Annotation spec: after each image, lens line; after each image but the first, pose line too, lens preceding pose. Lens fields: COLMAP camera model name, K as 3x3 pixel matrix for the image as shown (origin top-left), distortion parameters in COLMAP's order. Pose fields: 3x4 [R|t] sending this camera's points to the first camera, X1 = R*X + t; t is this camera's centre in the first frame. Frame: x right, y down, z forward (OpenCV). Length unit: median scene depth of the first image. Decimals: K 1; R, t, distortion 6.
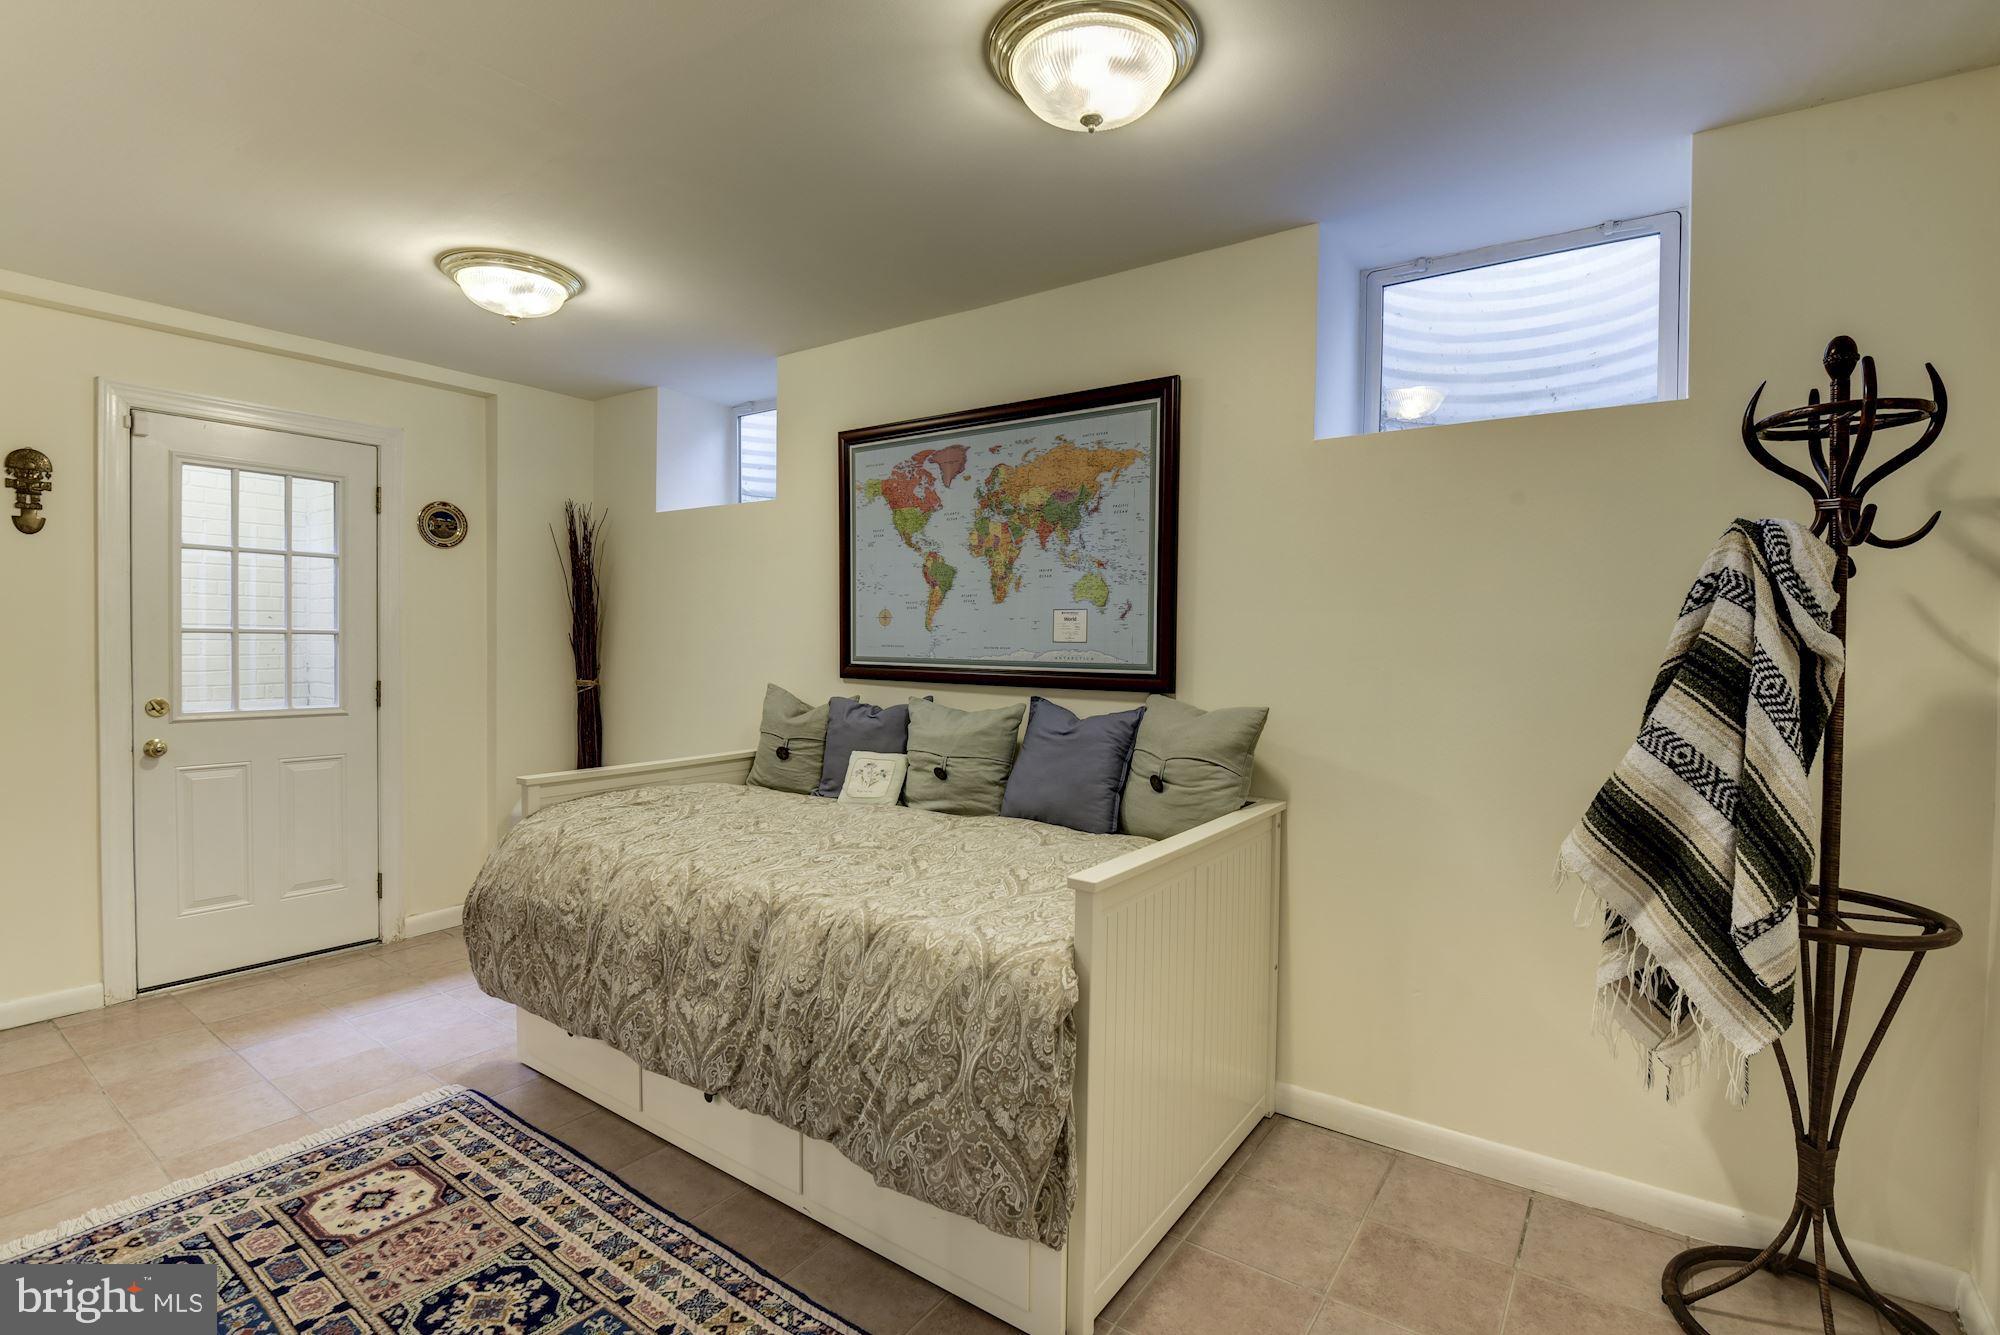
lens RADIAL K [[919.2, 0, 1001.5], [0, 919.2, 652.9], [0, 0, 1]] dist [0.004645, -0.013267]
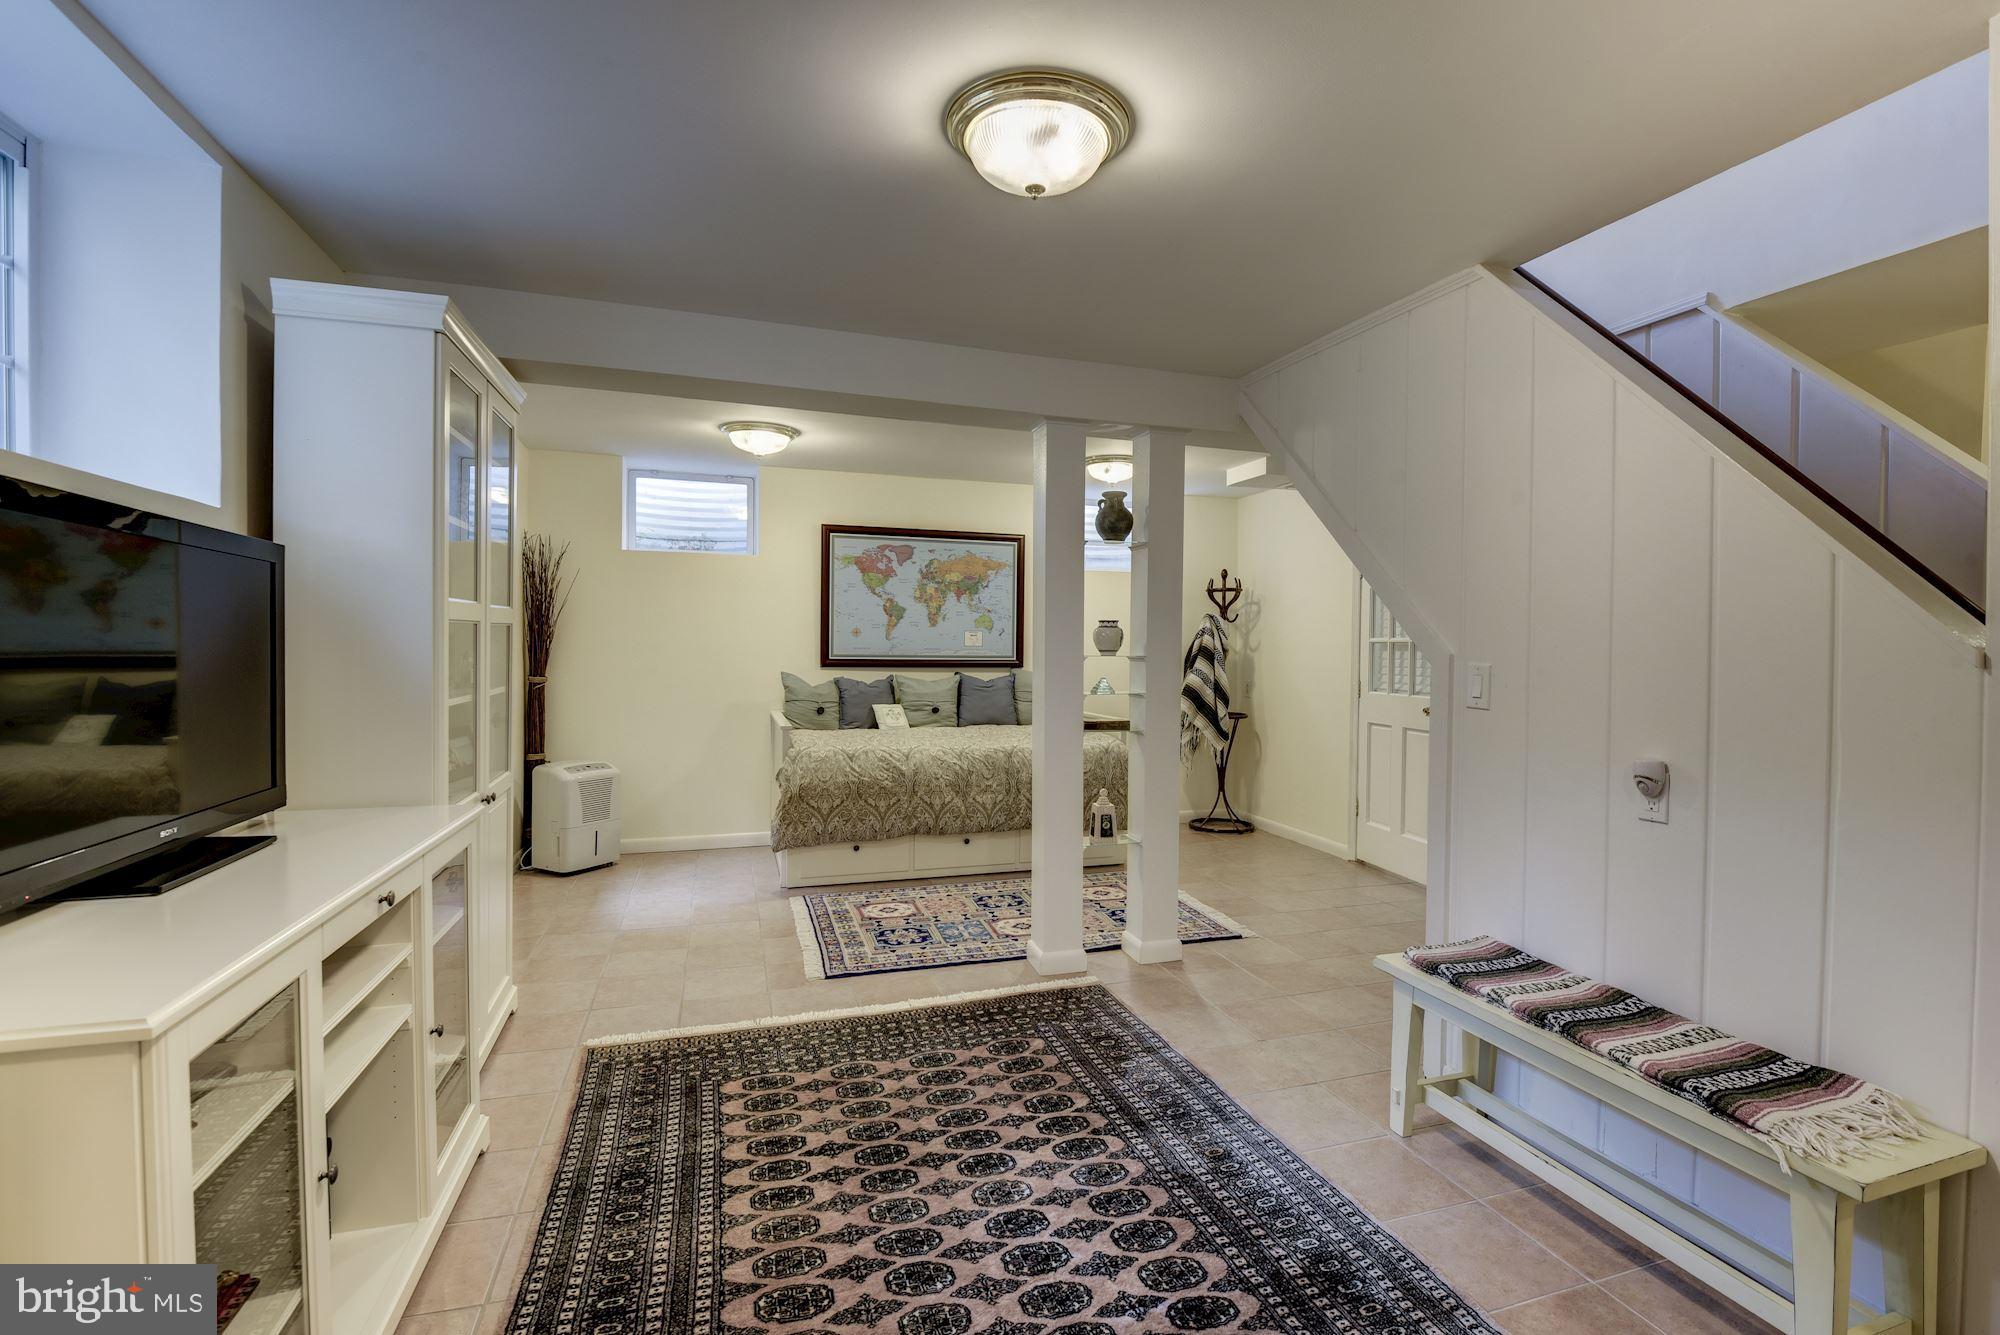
lens RADIAL K [[919.2, 0, 1009.1], [0, 919.2, 665.1], [0, 0, 1]] dist [0.004645, -0.013267]
pose [[0.597604, -0.021612, 0.801500, -1.607302], [0.009028, 0.999755, 0.020227, -0.009758], [-0.801741, -0.004852, 0.597652, -0.364751]]
